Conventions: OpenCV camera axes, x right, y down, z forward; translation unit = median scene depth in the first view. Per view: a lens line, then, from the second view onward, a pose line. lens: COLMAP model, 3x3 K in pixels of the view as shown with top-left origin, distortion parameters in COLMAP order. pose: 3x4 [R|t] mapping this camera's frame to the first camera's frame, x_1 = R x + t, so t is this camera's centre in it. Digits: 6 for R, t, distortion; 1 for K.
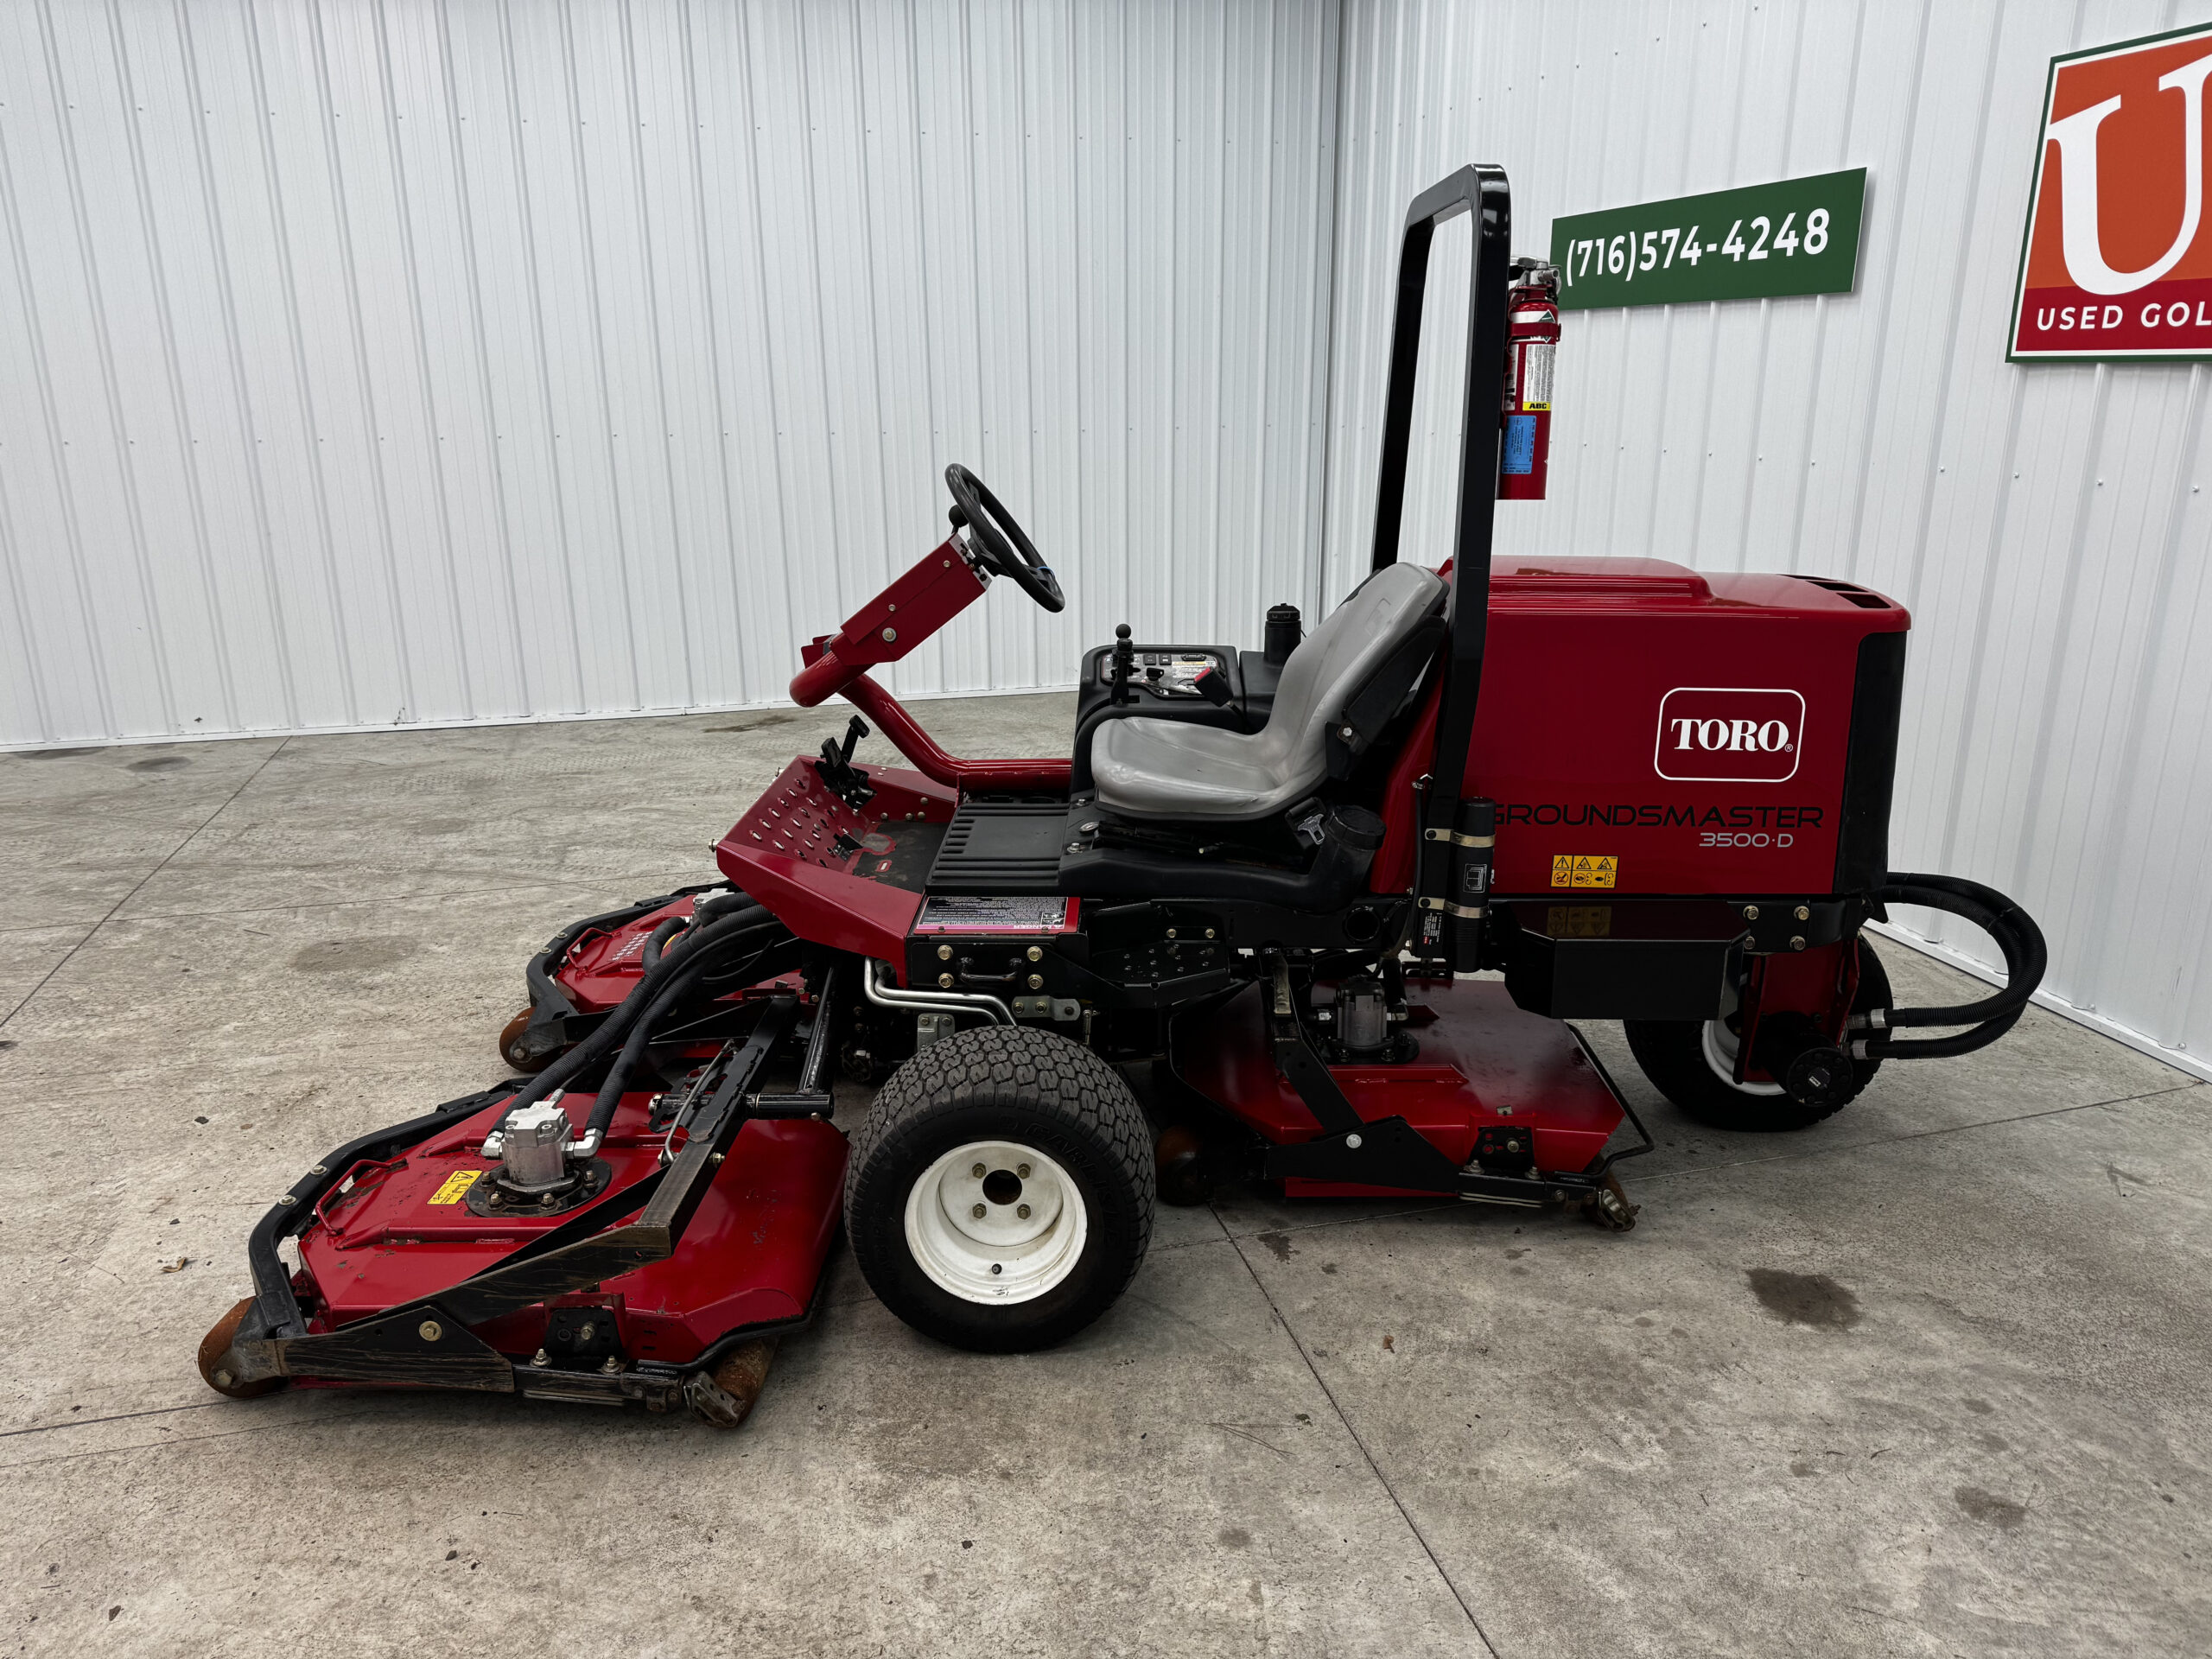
lens RADIAL K [[1540.4, 0, 1088.1], [0, 1540.4, 849.8], [0, 0, 1]] dist [0.042938, -0.047533]
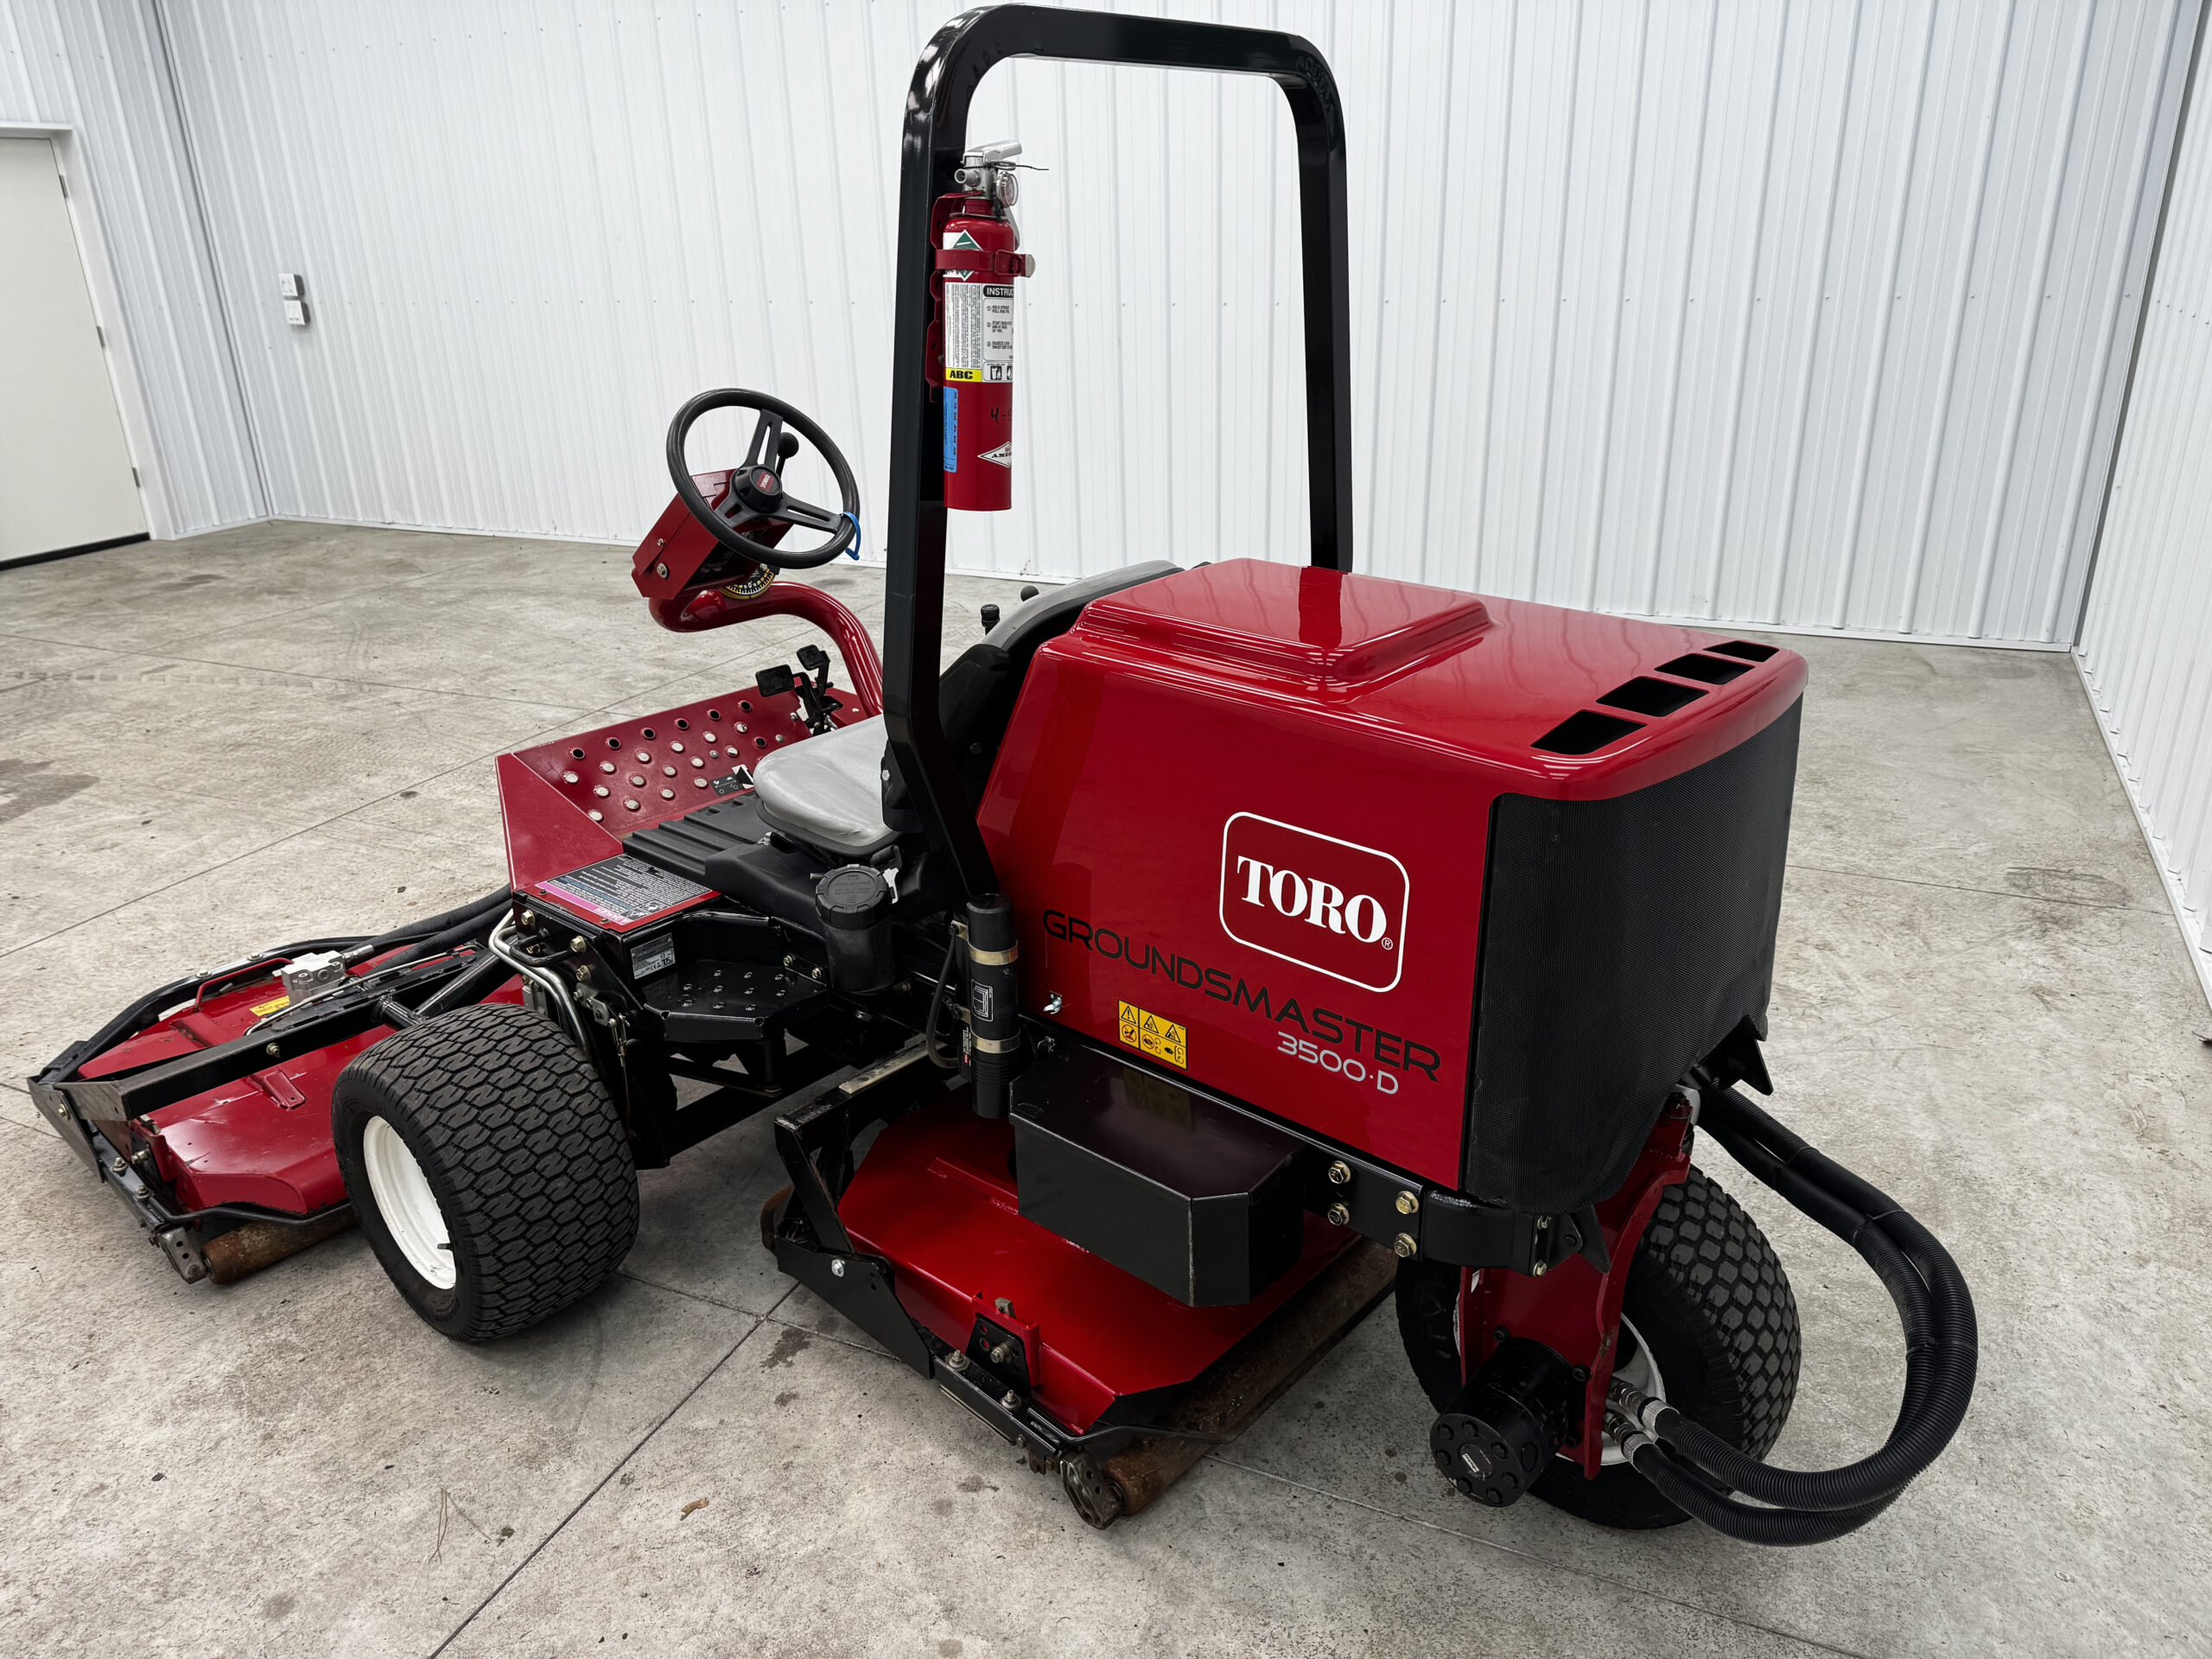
lens RADIAL K [[1540.4, 0, 1102.9], [0, 1540.4, 807.5], [0, 0, 1]] dist [0.042938, -0.047533]
pose [[0.768359, 0.214601, -0.602969, 0.709010], [-0.168422, 0.976702, 0.132997, -0.178103], [0.617462, -0.000636, 0.786601, 0.430533]]
